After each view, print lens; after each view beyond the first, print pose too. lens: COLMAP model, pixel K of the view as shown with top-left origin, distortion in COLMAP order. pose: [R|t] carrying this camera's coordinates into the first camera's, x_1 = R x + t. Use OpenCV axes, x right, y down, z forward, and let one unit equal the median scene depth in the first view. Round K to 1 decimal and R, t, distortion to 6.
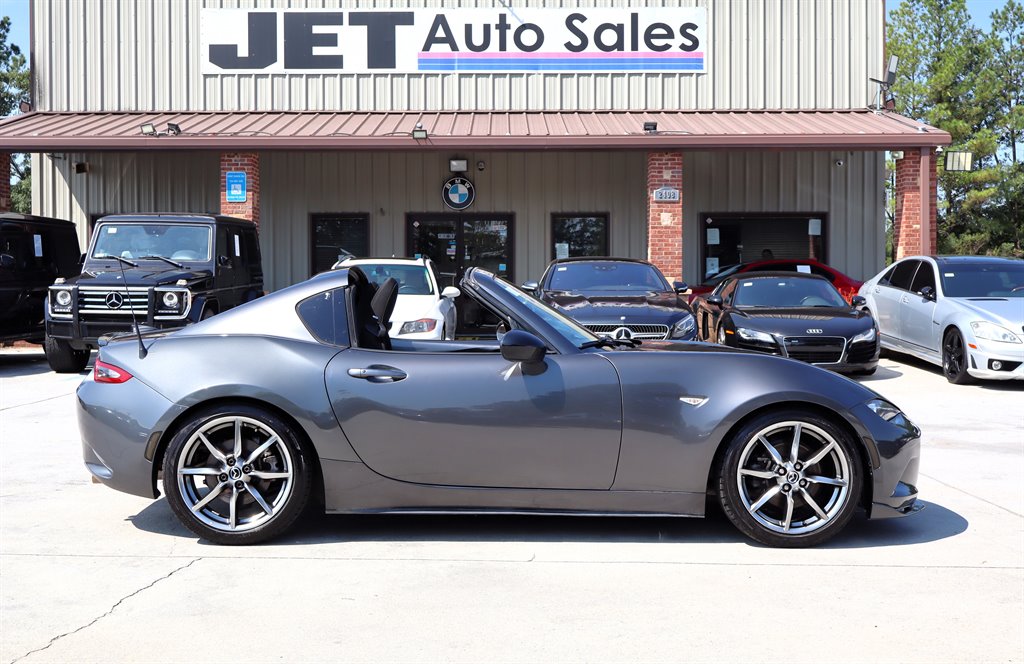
lens RADIAL K [[1982.0, 0, 519.5], [0, 1982.0, 333.3], [0, 0, 1]] dist [-0.037332, 0.000000]
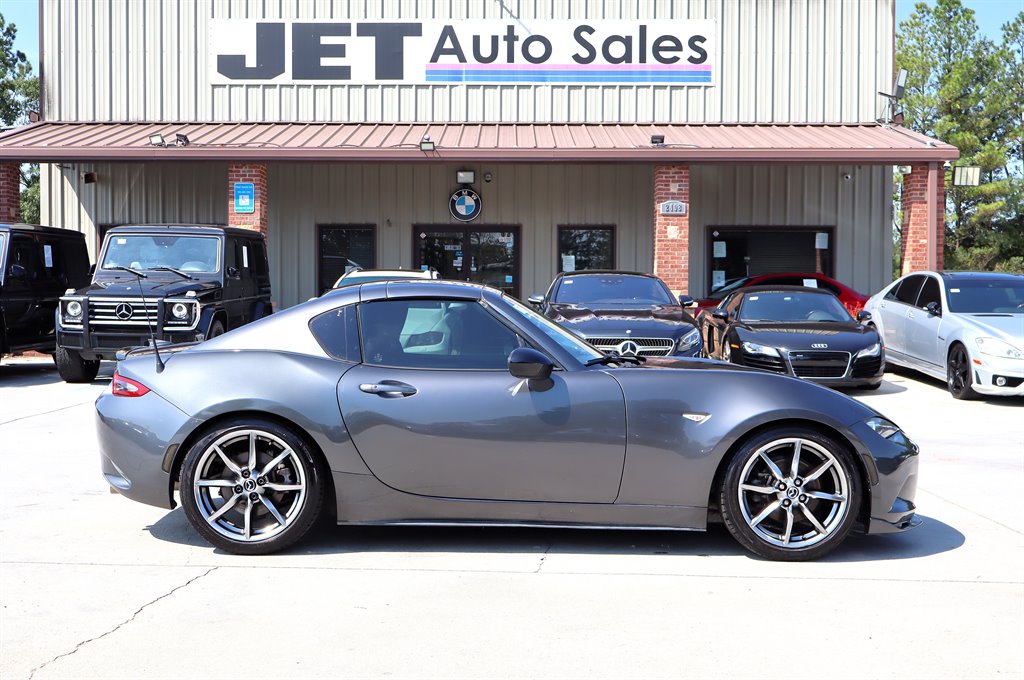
lens RADIAL K [[2299.0, 0, 505.9], [0, 2299.0, 340.0], [0, 0, 1]] dist [-0.022427, 0.000000]
pose [[0.999969, 0.007069, -0.003609, -0.005746], [-0.007019, 0.999883, 0.013574, -0.018624], [0.003704, -0.013548, 0.999901, -0.164109]]
